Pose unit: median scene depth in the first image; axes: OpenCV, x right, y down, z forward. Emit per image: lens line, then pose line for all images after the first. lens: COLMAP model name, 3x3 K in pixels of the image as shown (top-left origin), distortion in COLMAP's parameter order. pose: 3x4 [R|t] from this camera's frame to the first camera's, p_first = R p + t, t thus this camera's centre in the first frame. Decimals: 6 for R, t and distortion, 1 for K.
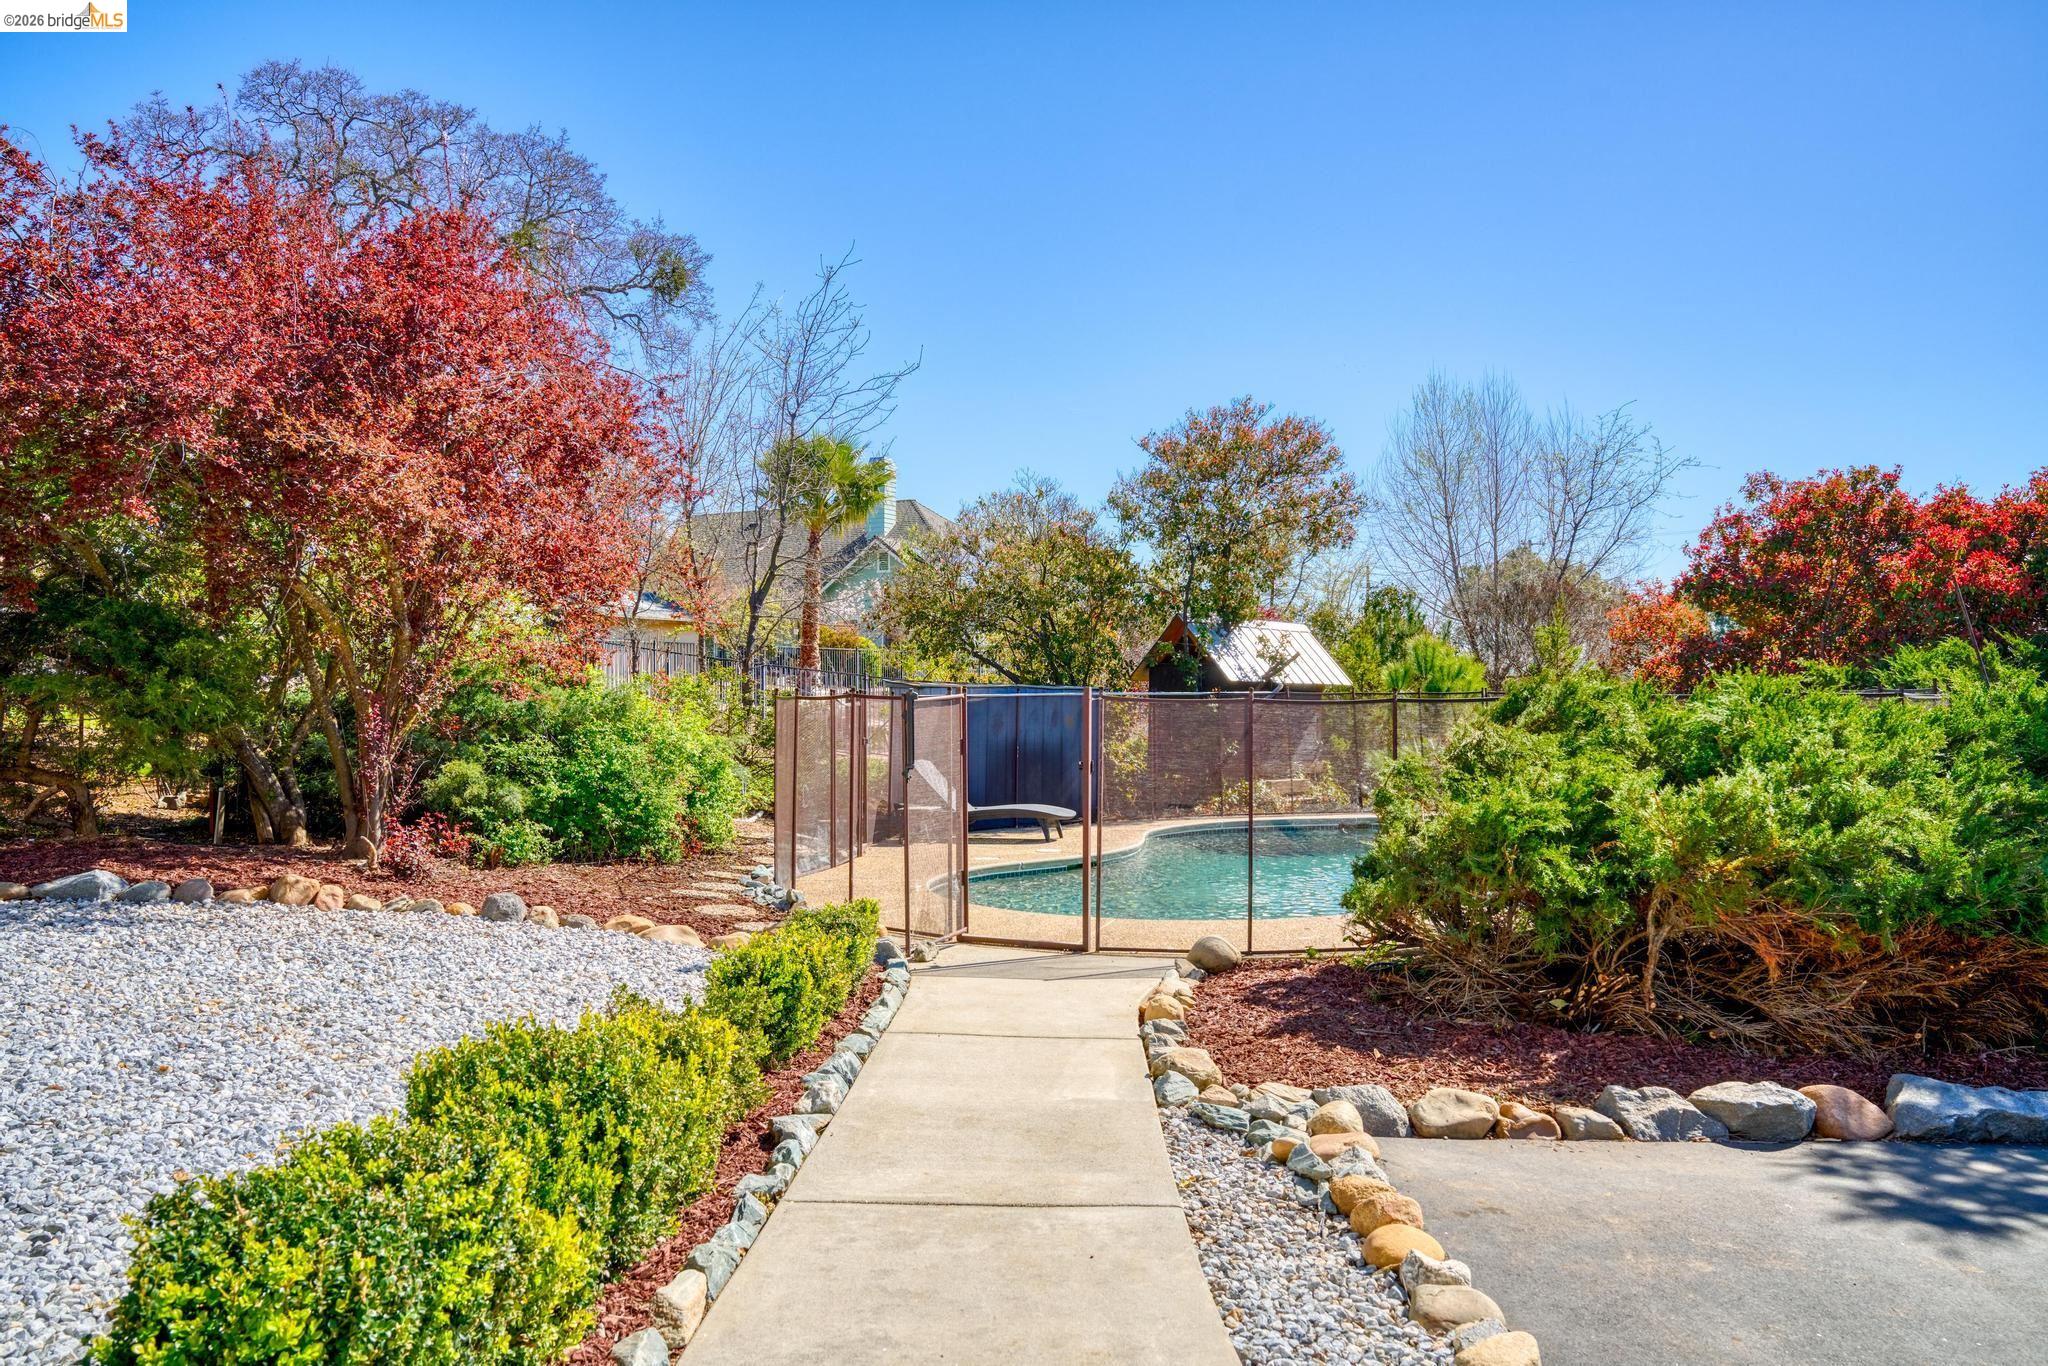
lens RADIAL K [[1541.7, 0, 1025.0], [0, 1541.7, 686.5], [0, 0, 1]] dist [-0.001582, 0.000510]
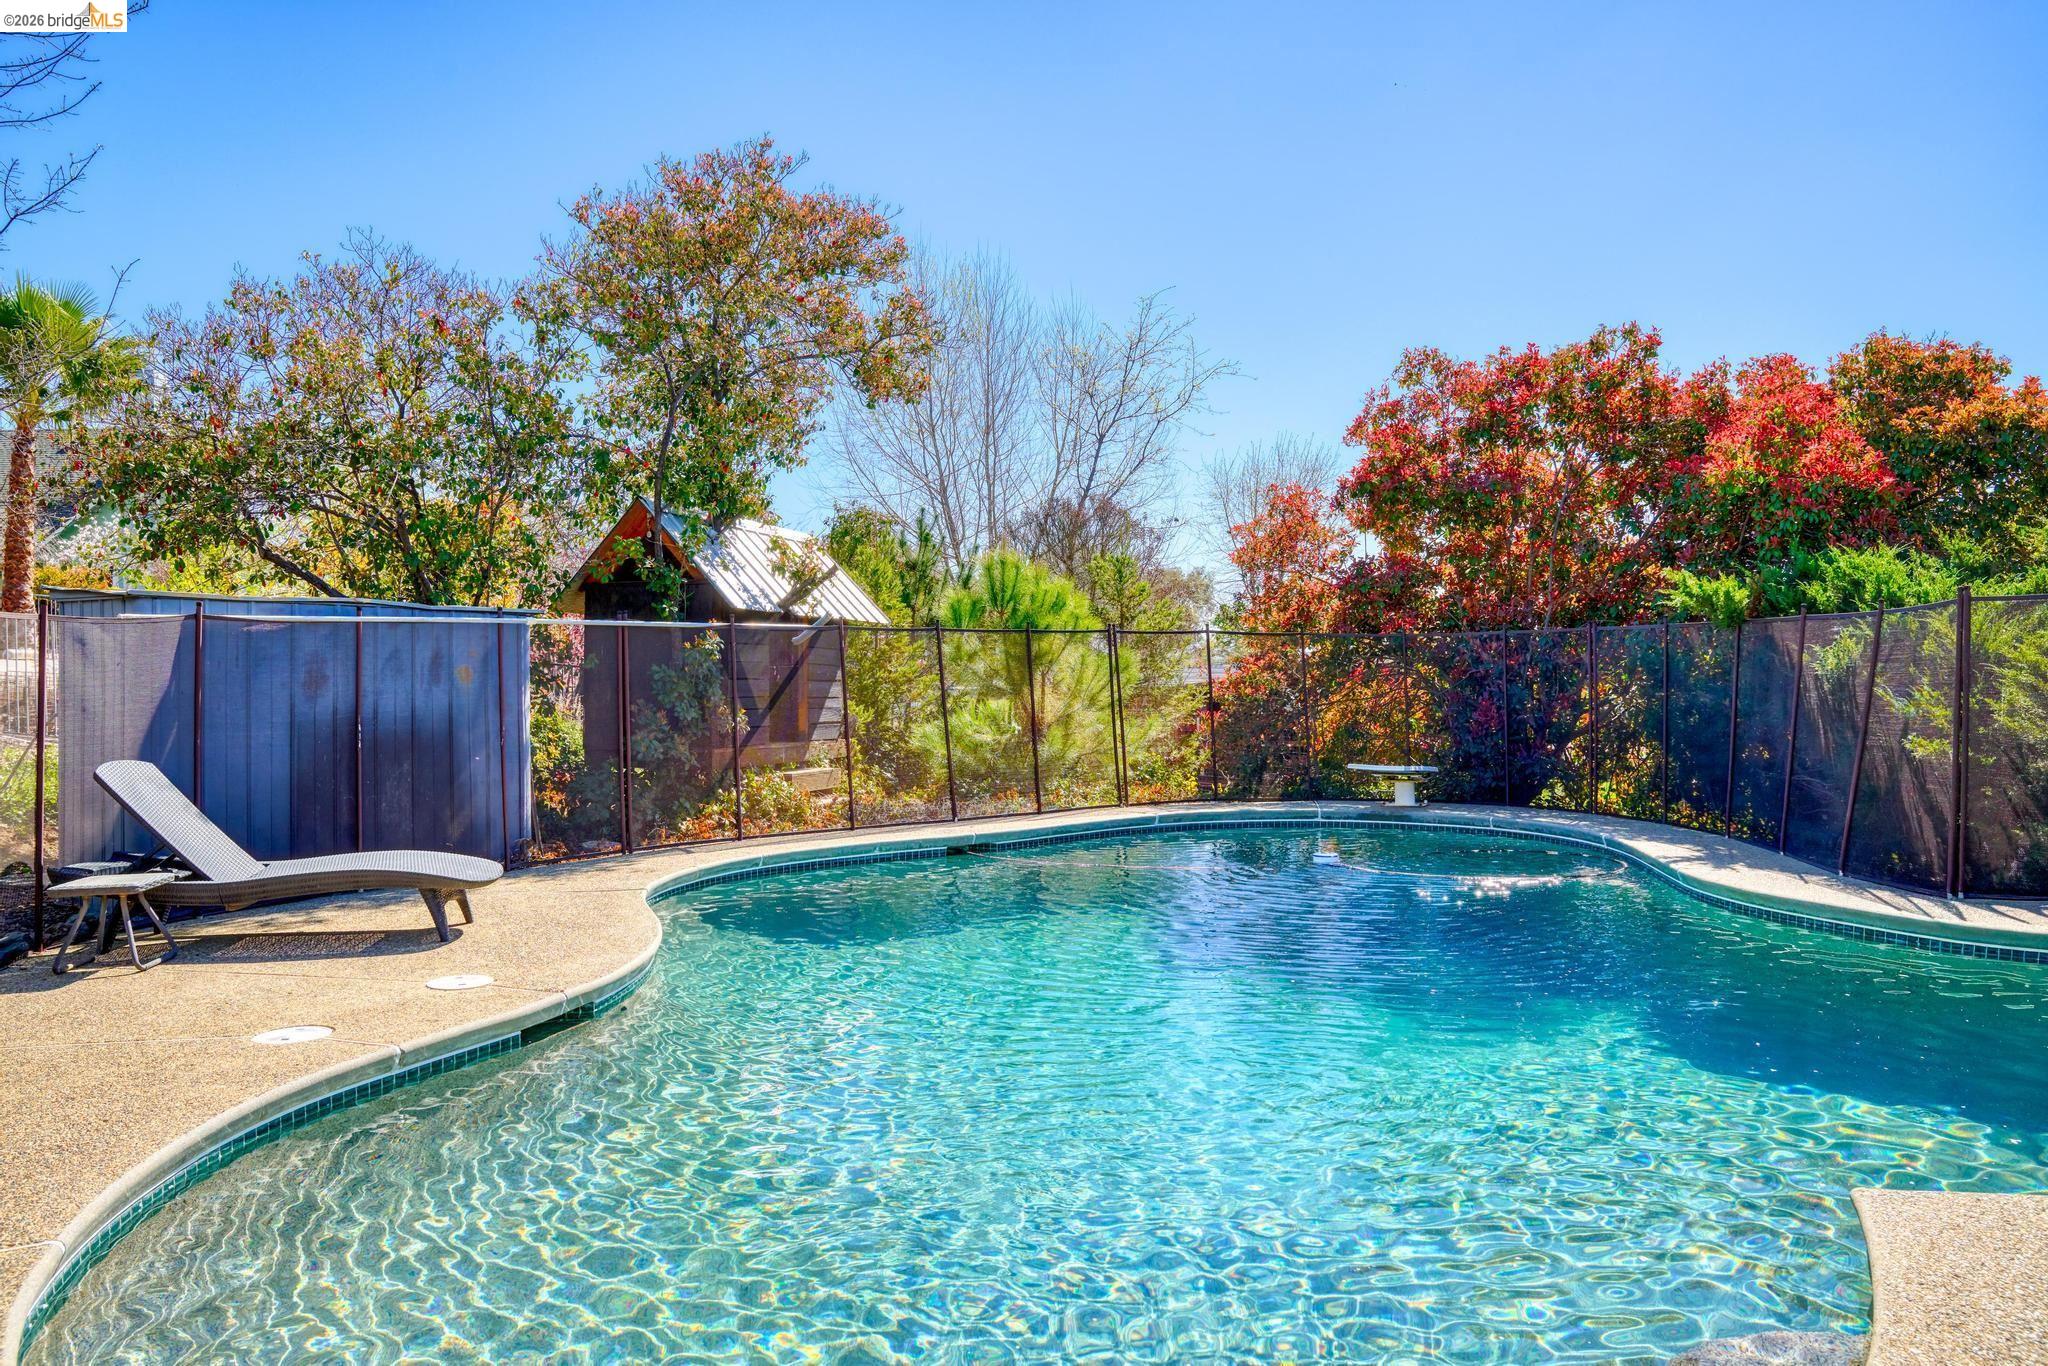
lens RADIAL K [[1439.2, 0, 1018.7], [0, 1439.2, 694.7], [0, 0, 1]] dist [-0.059758, 0.036320]
pose [[0.901187, -0.008782, 0.433341, -0.010198], [-0.000876, 0.999756, 0.022082, 0.017377], [-0.433429, -0.020279, 0.900959, 0.440075]]
